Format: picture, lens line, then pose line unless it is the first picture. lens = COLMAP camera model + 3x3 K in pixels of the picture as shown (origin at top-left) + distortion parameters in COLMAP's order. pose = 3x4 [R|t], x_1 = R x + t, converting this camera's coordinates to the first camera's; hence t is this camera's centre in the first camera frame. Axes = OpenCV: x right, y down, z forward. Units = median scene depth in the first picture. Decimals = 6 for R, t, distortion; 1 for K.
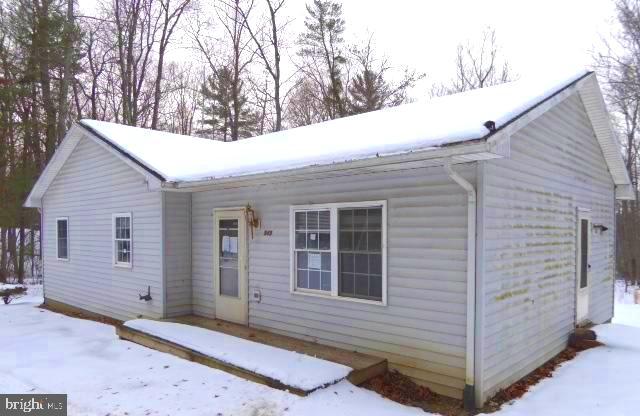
lens RADIAL K [[451.5, 0, 320.4], [0, 451.5, 234.7], [0, 0, 1]] dist [-0.048013, -0.001402]
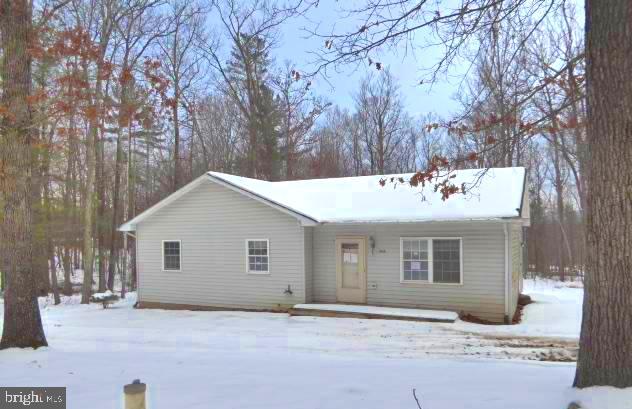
lens RADIAL K [[445.9, 0, 316.4], [0, 445.9, 230.8], [0, 0, 1]] dist [-0.048013, -0.001402]
pose [[0.960470, -0.010146, 0.278199, -0.942933], [0.014409, 0.999808, -0.013282, -0.072232], [-0.278011, 0.016766, 0.960432, -0.724351]]
